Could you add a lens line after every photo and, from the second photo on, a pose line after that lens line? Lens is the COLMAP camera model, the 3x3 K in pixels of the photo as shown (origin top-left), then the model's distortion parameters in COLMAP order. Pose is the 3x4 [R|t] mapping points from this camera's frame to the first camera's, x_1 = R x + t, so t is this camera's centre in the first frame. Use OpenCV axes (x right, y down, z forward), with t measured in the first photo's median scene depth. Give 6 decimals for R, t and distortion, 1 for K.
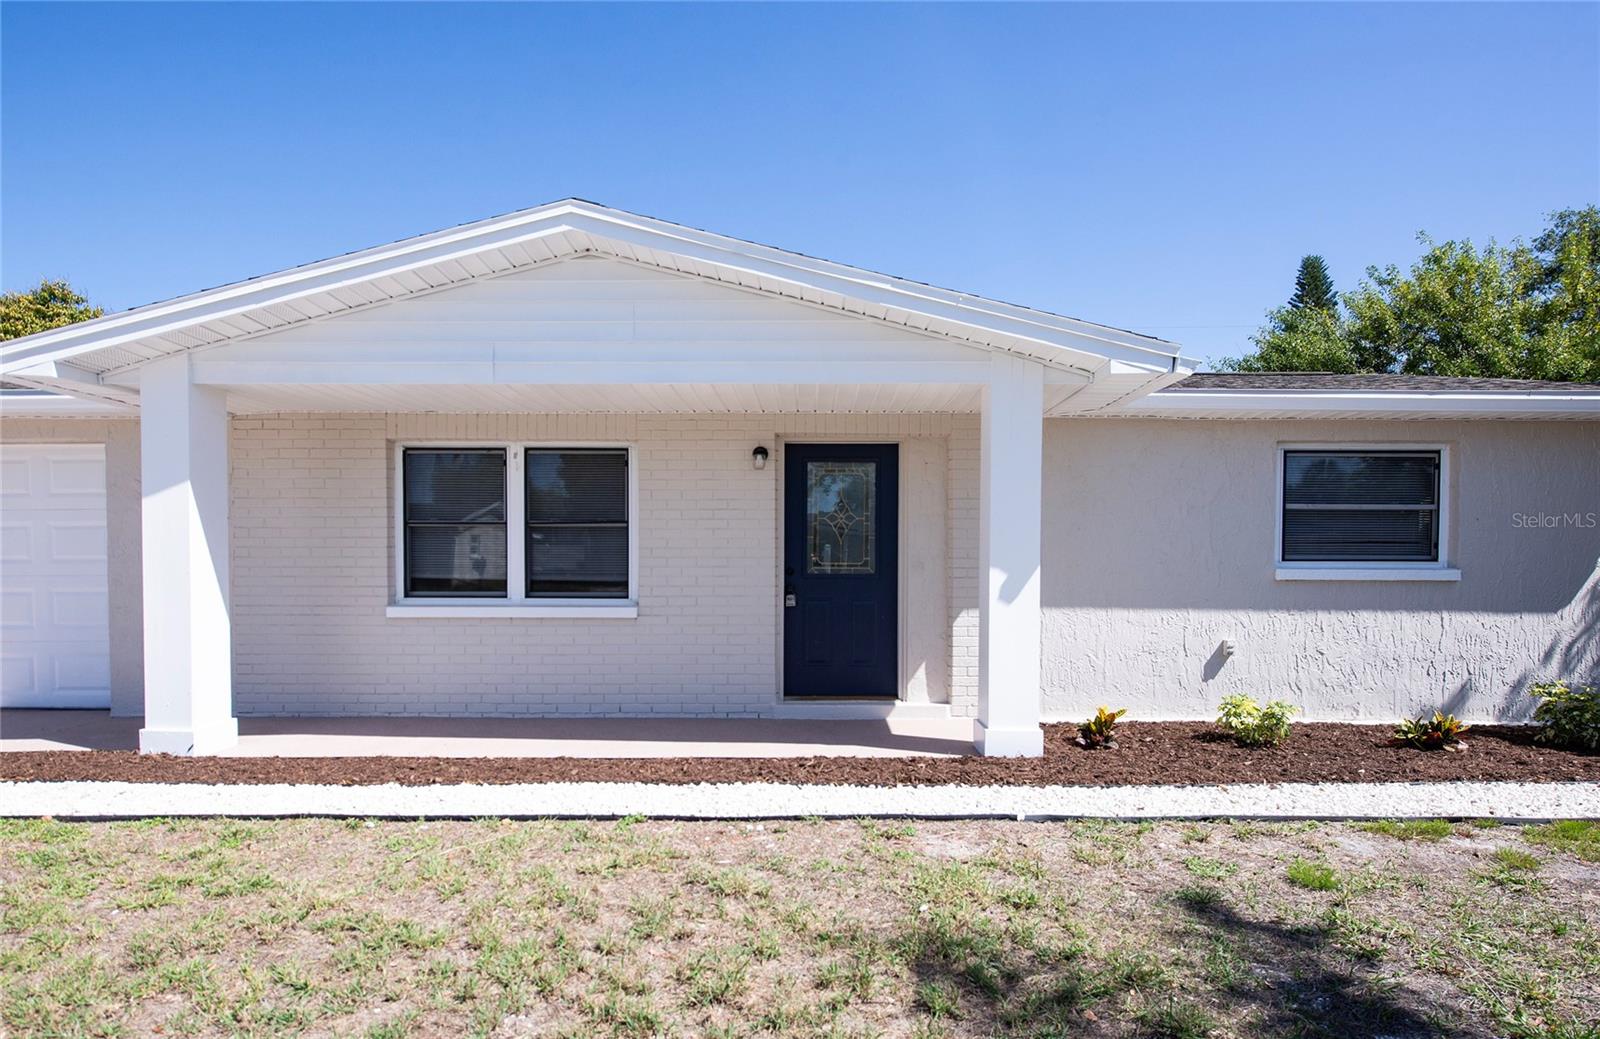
lens RADIAL K [[872.7, 0, 806.0], [0, 872.7, 568.9], [0, 0, 1]] dist [-0.002962, -0.000821]
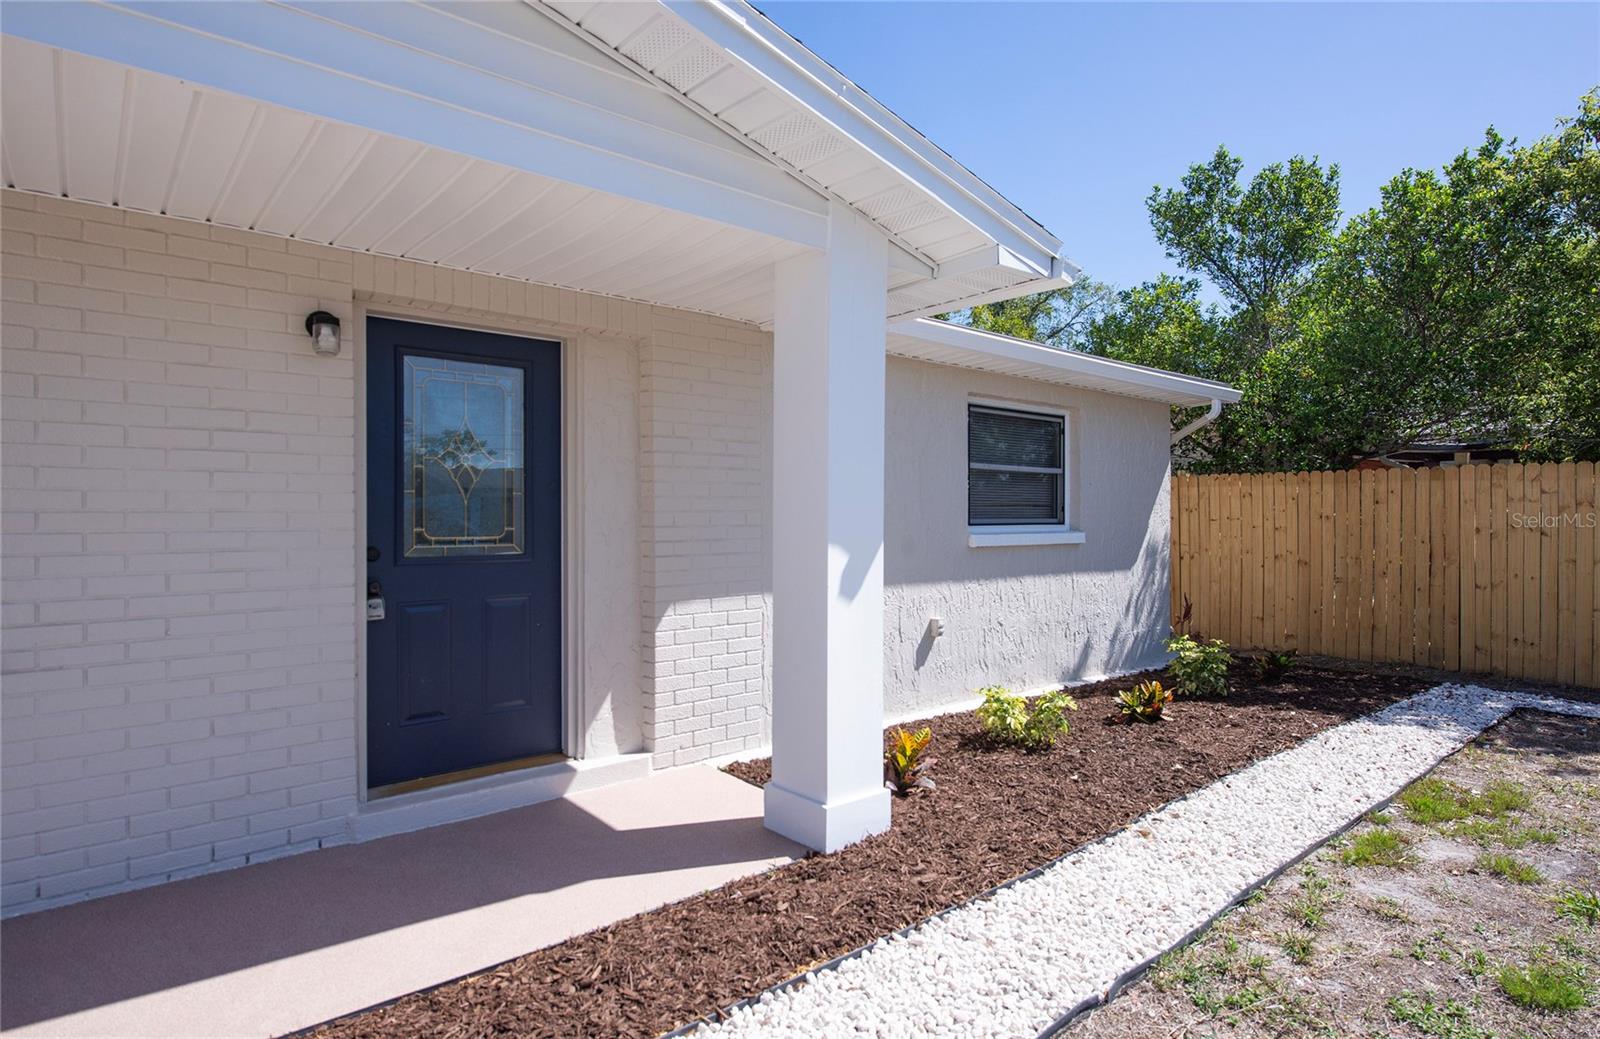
lens RADIAL K [[849.7, 0, 797.4], [0, 849.7, 513.1], [0, 0, 1]] dist [-0.004271, -0.000978]
pose [[0.761308, -0.001287, 0.648389, -0.161010], [0.011058, 0.999878, -0.010999, -0.014305], [-0.648296, 0.015543, 0.761230, 0.446248]]
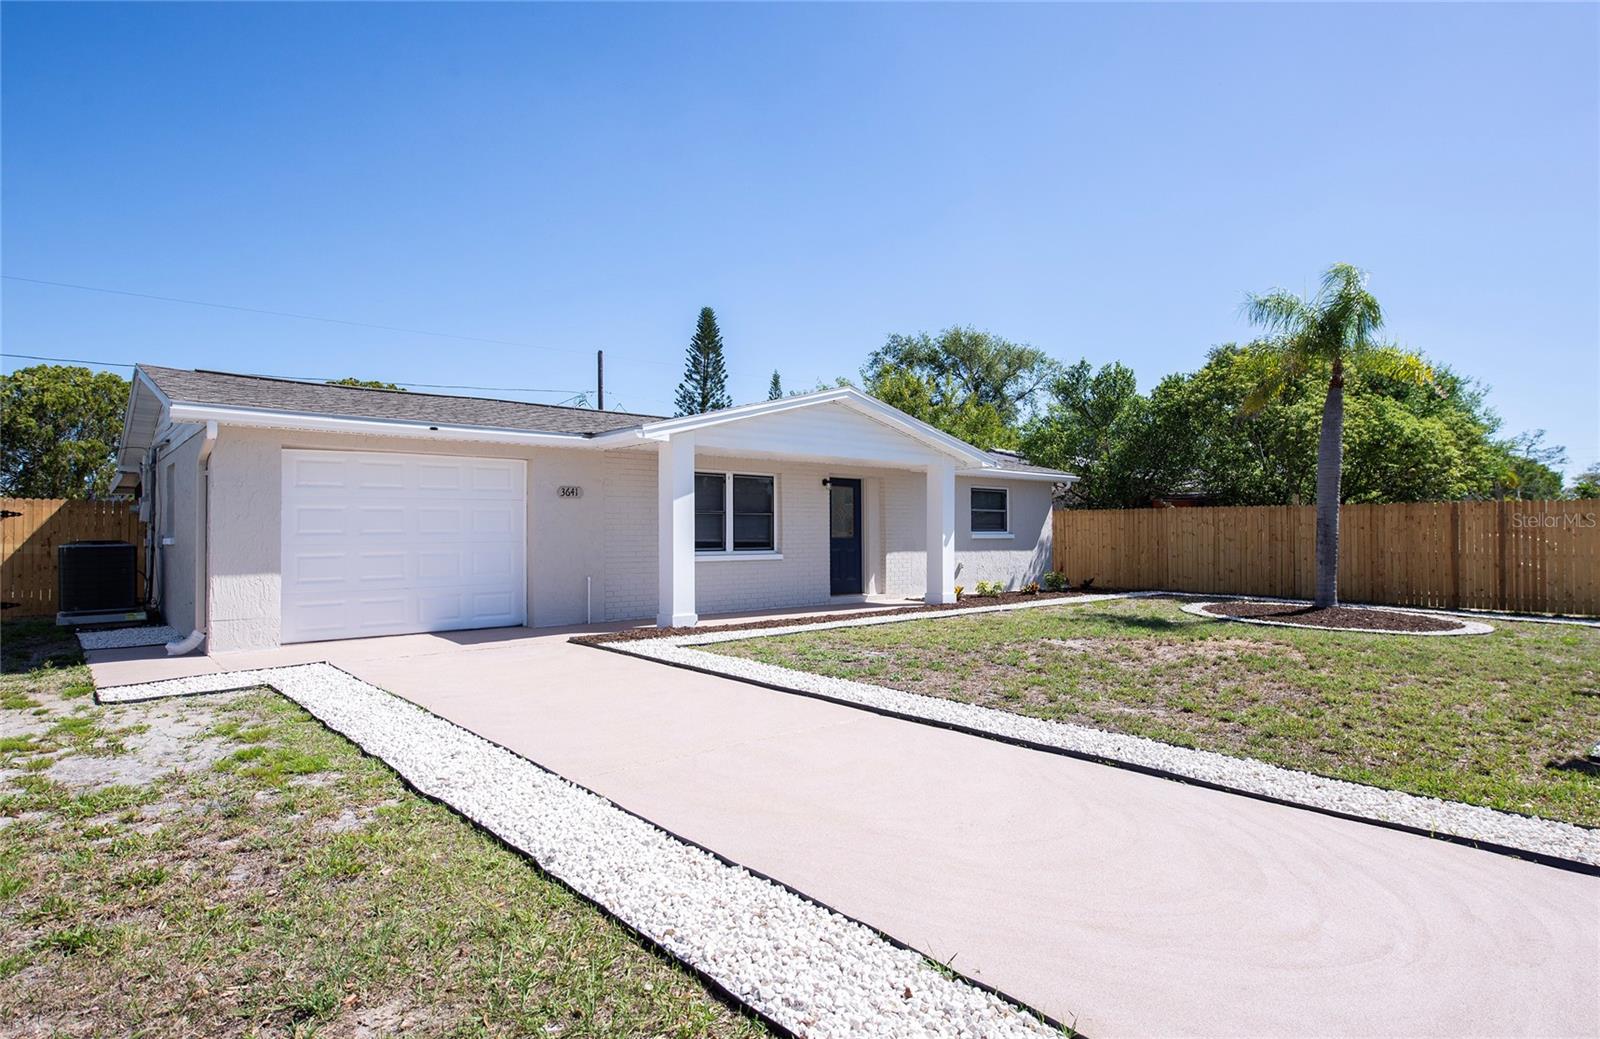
lens RADIAL K [[872.7, 0, 800.0], [0, 872.7, 519.5], [0, 0, 1]] dist [-0.001089, -0.000071]
pose [[0.741186, 0.007221, 0.671260, -1.545926], [0.014080, 0.999555, -0.026299, 0.016900], [-0.671152, 0.028944, 0.740755, -0.558044]]
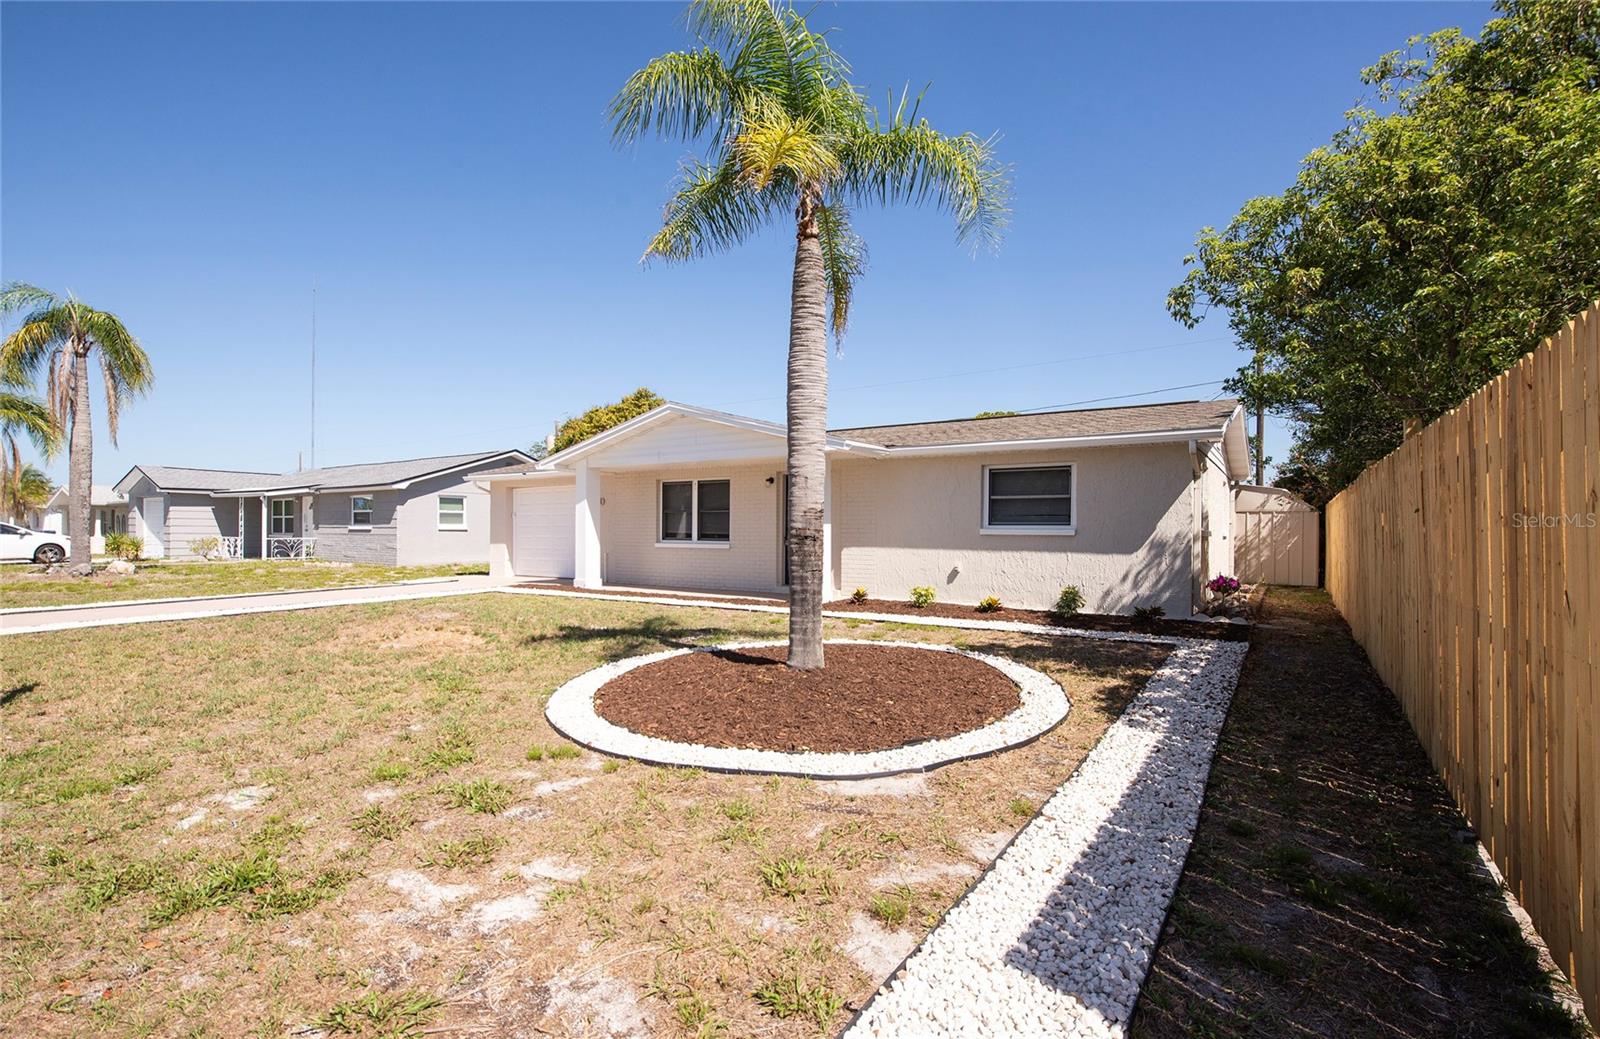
lens RADIAL K [[743.3, 0, 800.0], [0, 743.3, 519.5], [0, 0, 1]] dist [-0.009480, 0.000057]
pose [[0.837764, -0.006262, -0.545996, 1.112638], [-0.010518, 0.999564, -0.027602, 0.029284], [0.545931, 0.028867, 0.837333, -0.645040]]
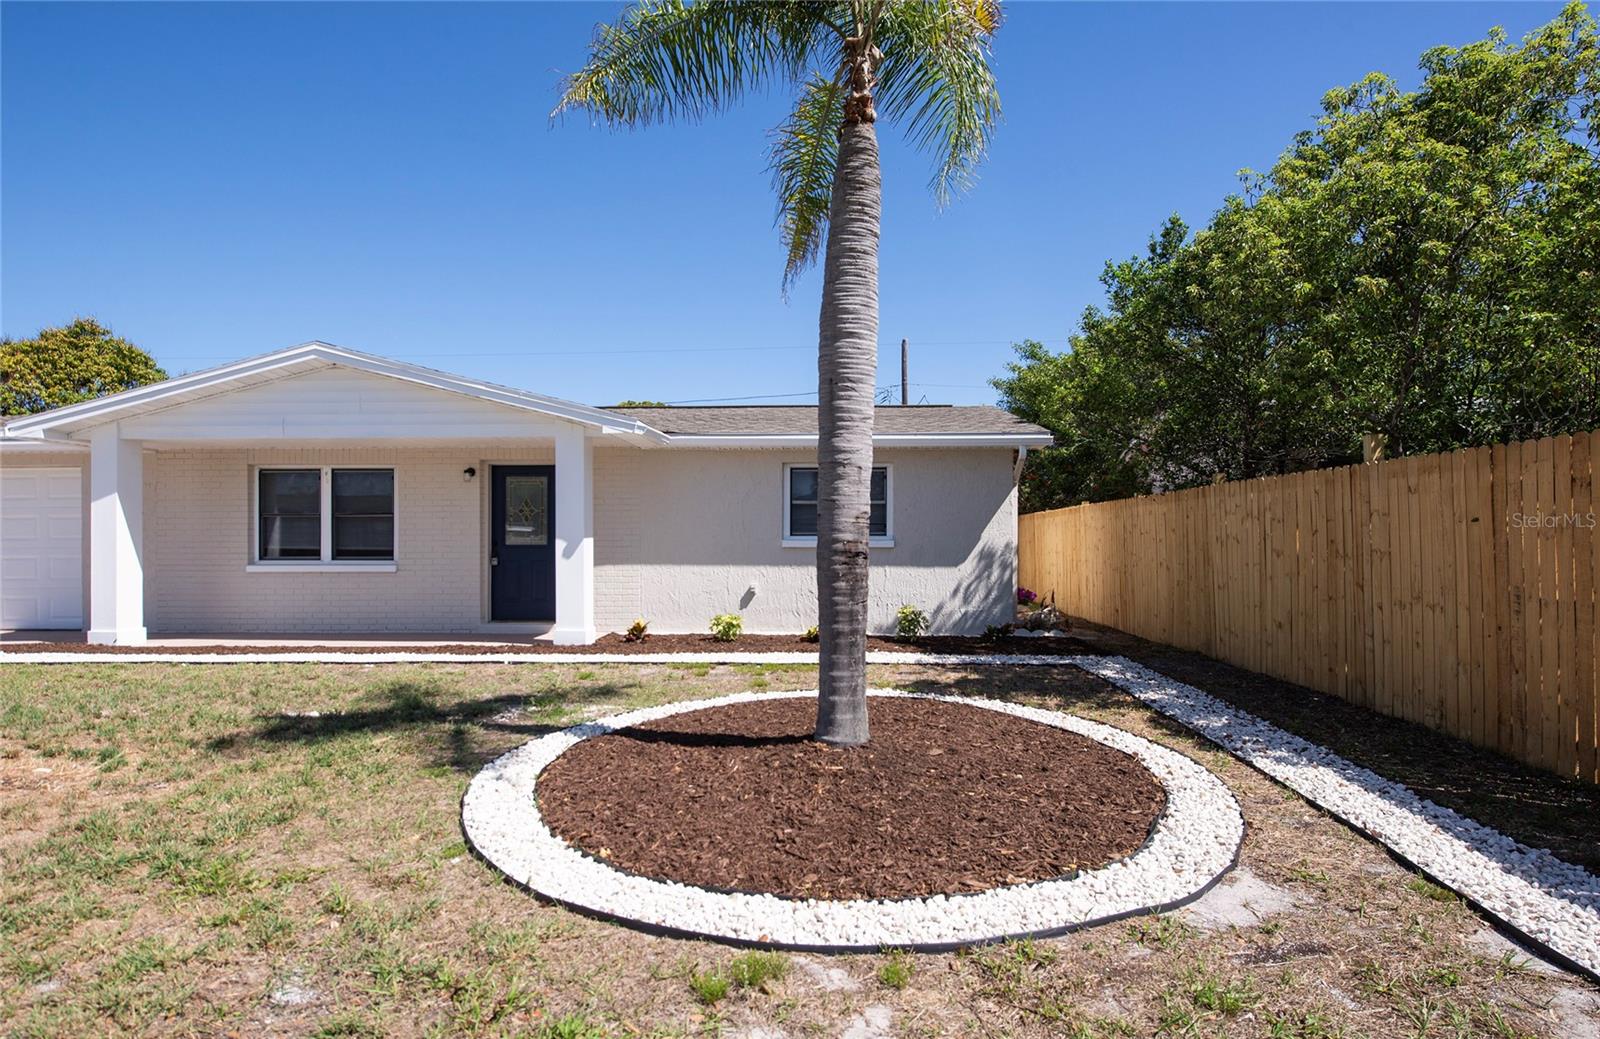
lens RADIAL K [[860.7, 0, 820.8], [0, 860.7, 530.0], [0, 0, 1]] dist [-0.004085, -0.001614]
pose [[0.999870, -0.004328, -0.015502, 0.631100], [0.003889, 0.999594, -0.028242, 0.026270], [0.015618, 0.028178, 0.999481, -0.609610]]
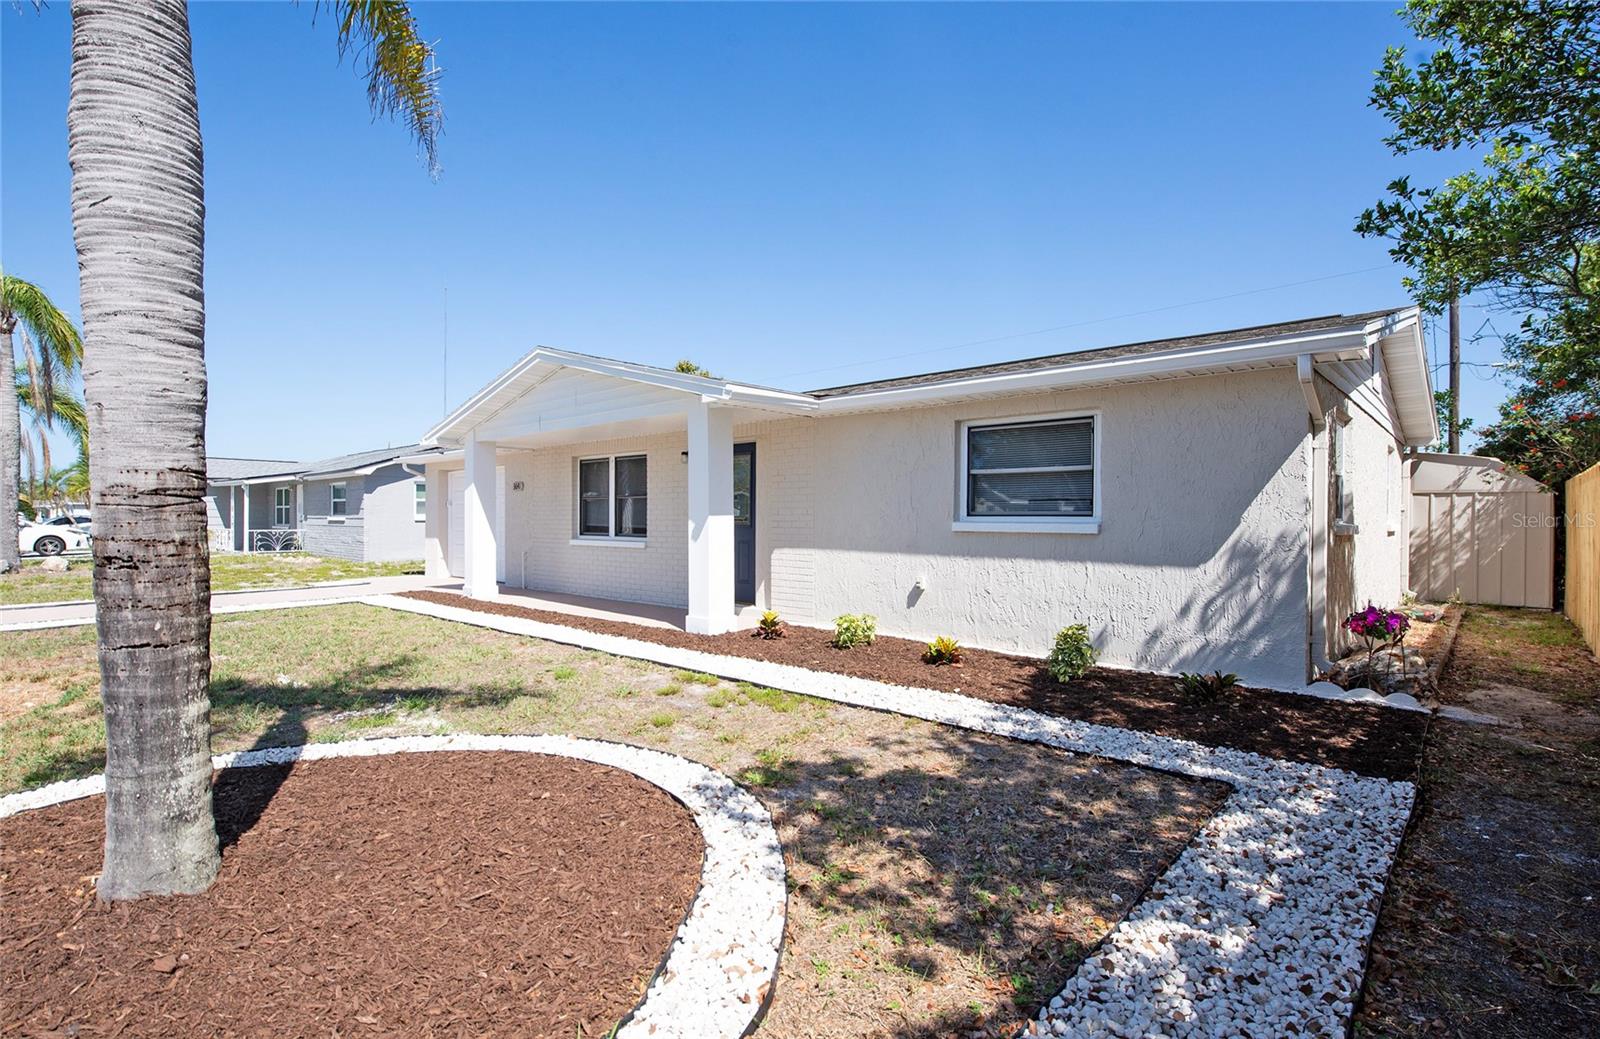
lens RADIAL K [[769.8, 0, 799.1], [0, 769.8, 509.3], [0, 0, 1]] dist [-0.012775, -0.000299]
pose [[0.742546, -0.007445, -0.669753, 1.104987], [-0.010422, 0.999689, -0.022667, 0.008214], [0.669714, 0.023812, 0.742238, 0.031127]]
